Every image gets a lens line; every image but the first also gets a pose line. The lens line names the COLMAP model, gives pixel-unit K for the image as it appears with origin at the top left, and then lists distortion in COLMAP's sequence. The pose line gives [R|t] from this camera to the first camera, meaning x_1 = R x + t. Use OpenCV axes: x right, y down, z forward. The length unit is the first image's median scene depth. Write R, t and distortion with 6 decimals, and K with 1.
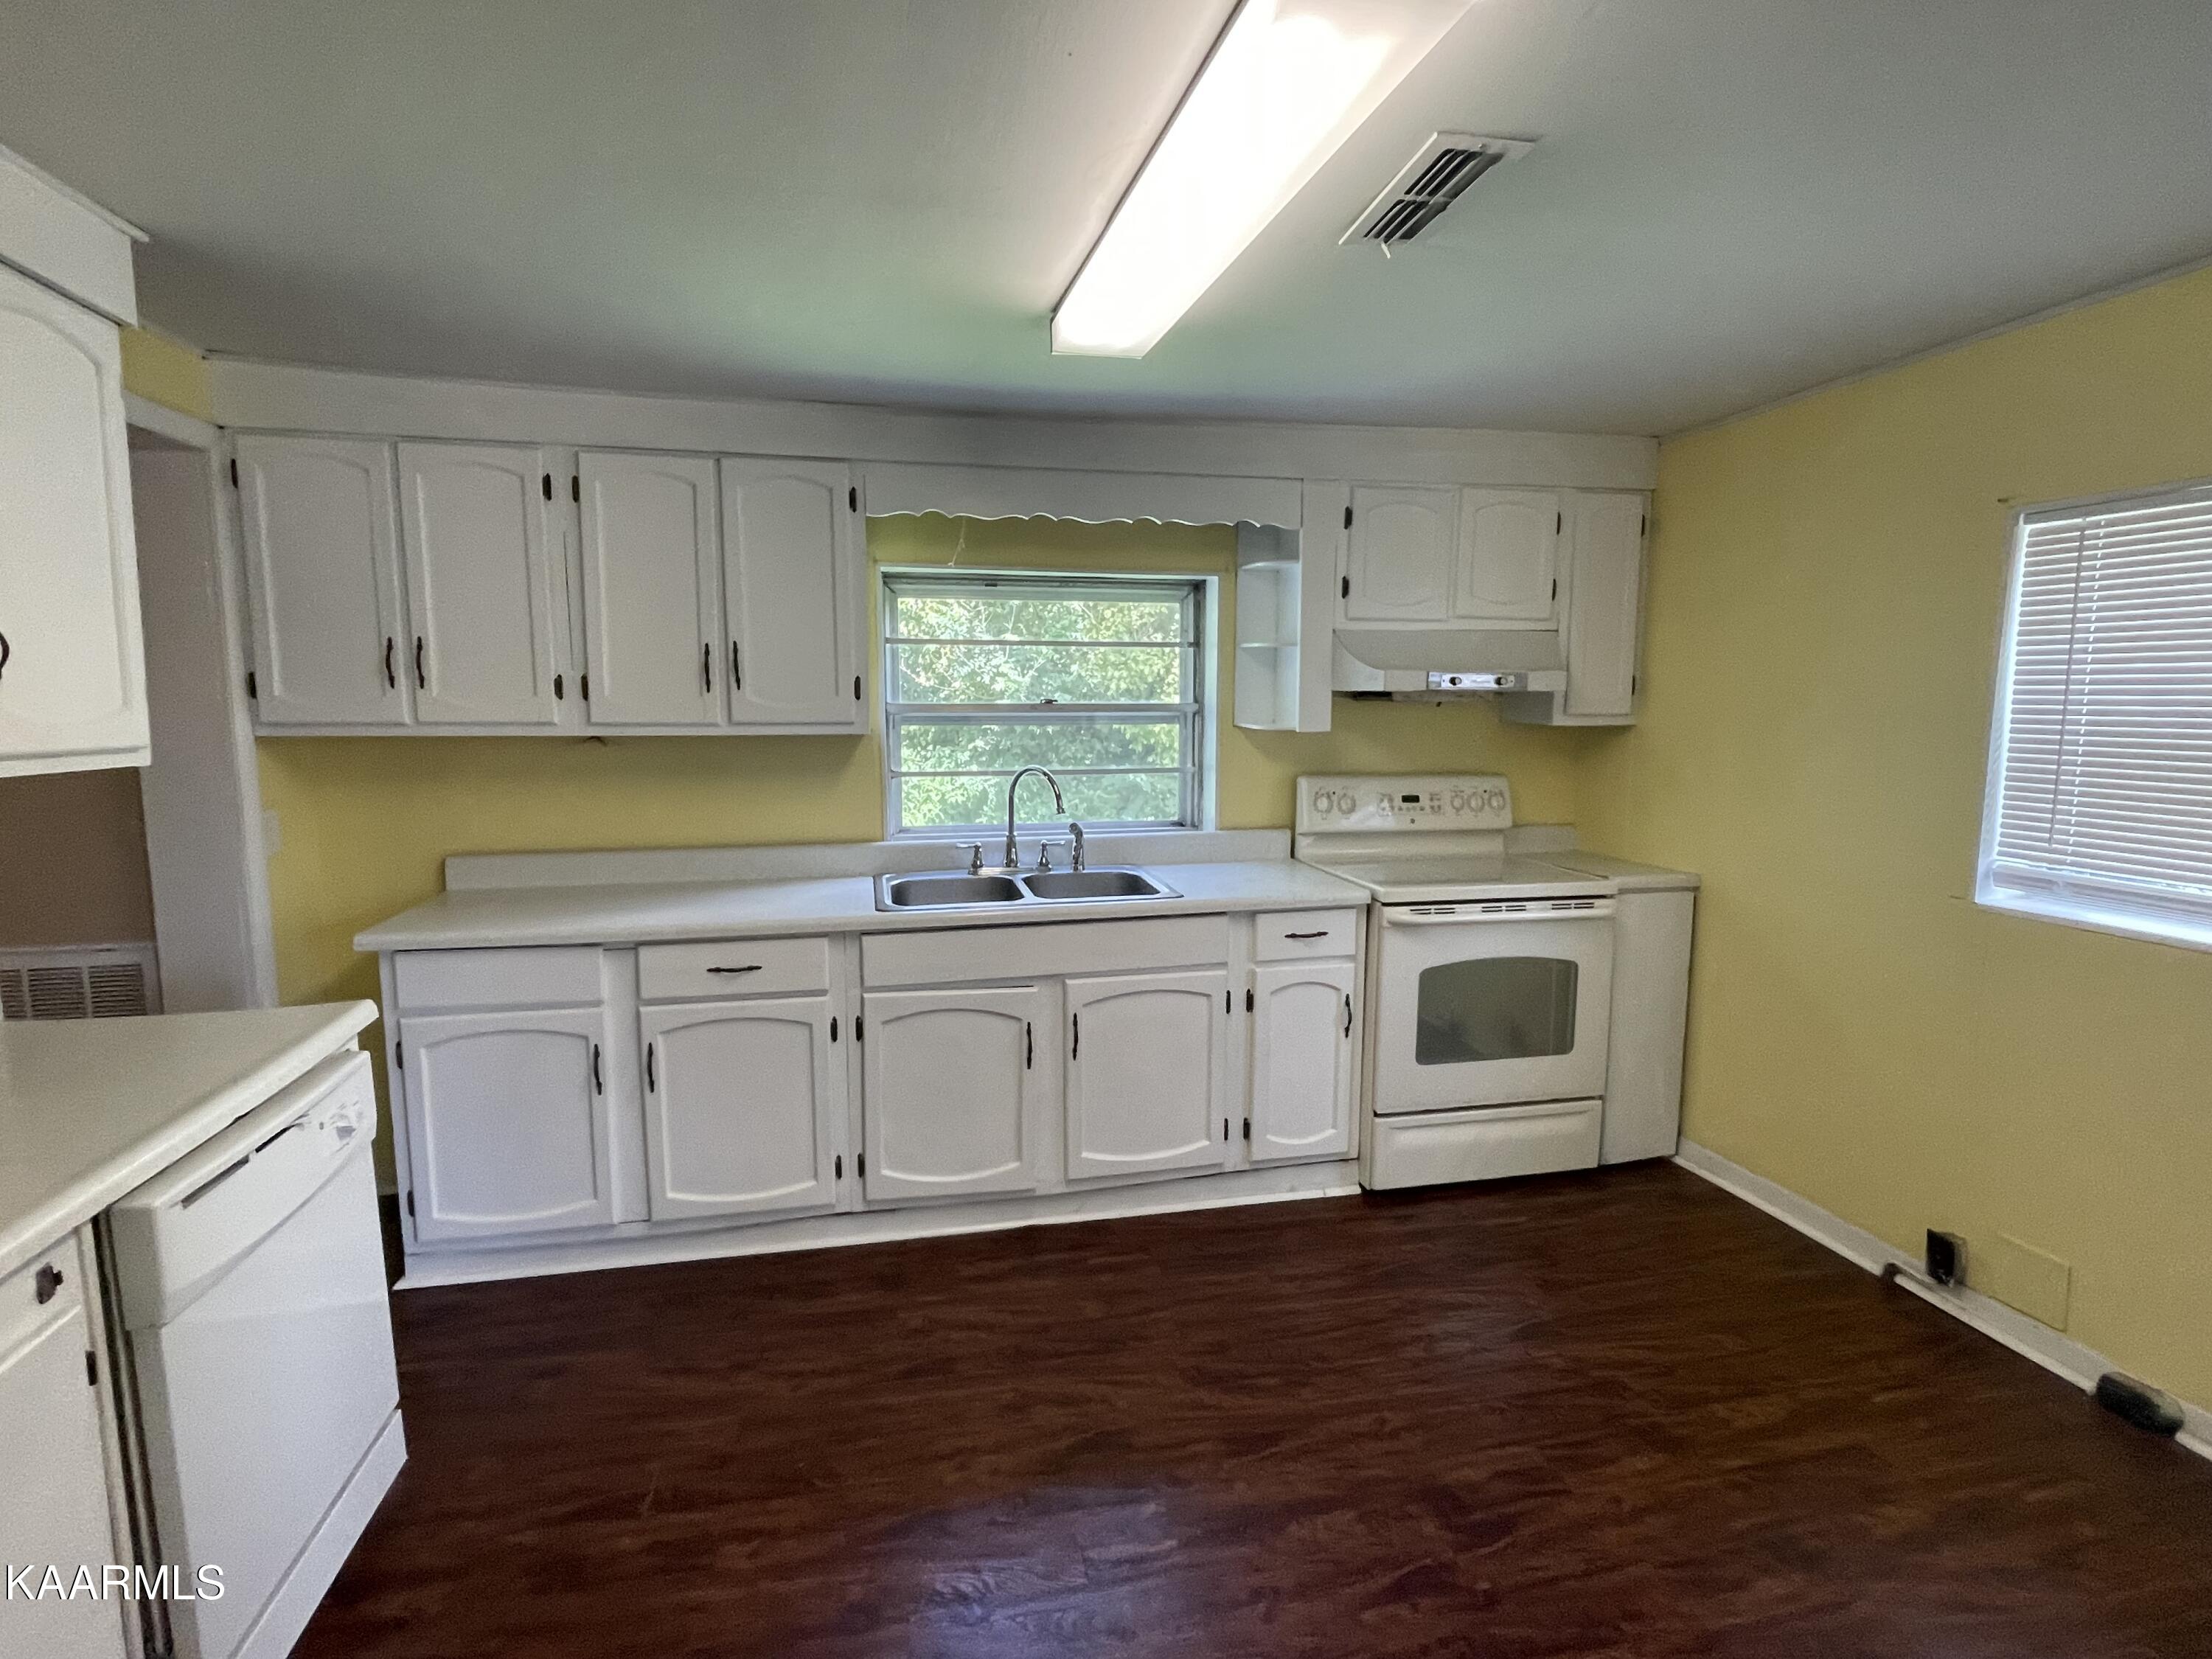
lens RADIAL K [[1090.2, 0, 1105.8], [0, 1090.2, 830.2], [0, 0, 1]] dist [-0.004056, -0.001541]
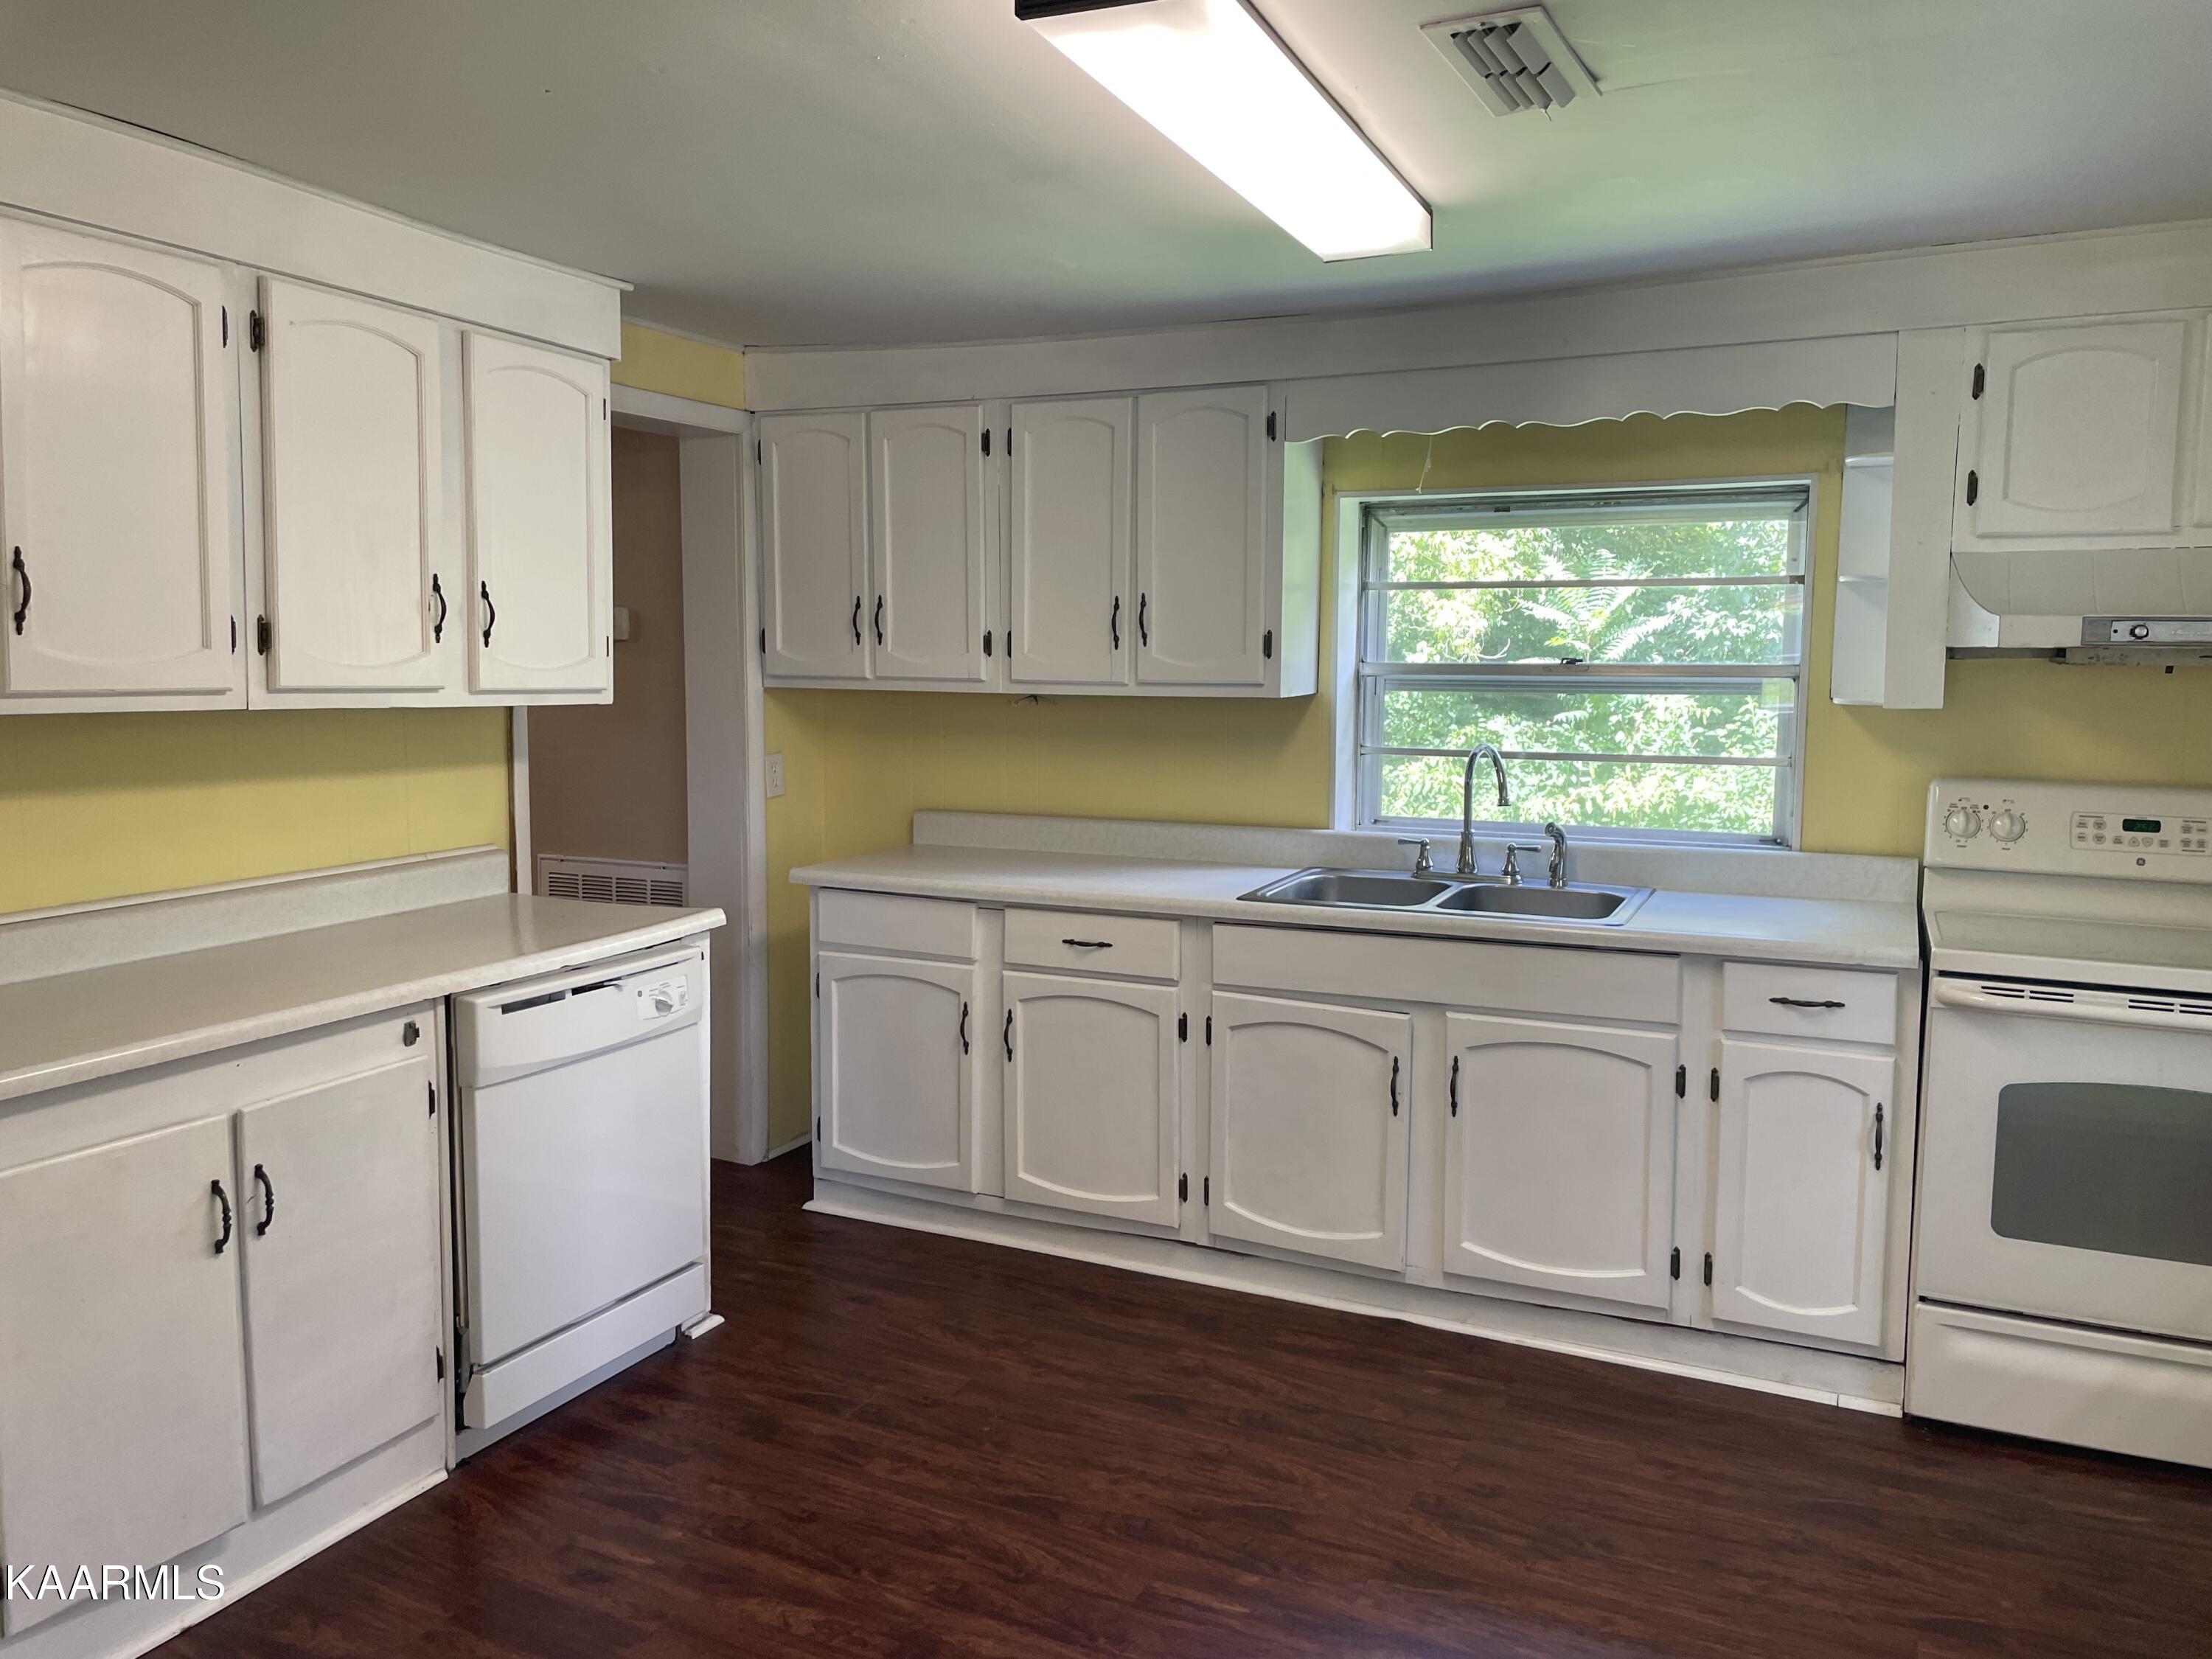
lens RADIAL K [[1656.2, 0, 1102.6], [0, 1656.2, 815.8], [0, 0, 1]] dist [0.058266, -0.032560]
pose [[0.787018, 0.064354, -0.613564, 0.506577], [-0.080835, 0.996727, 0.000856, 0.014727], [0.611611, 0.048924, 0.789645, -0.113622]]
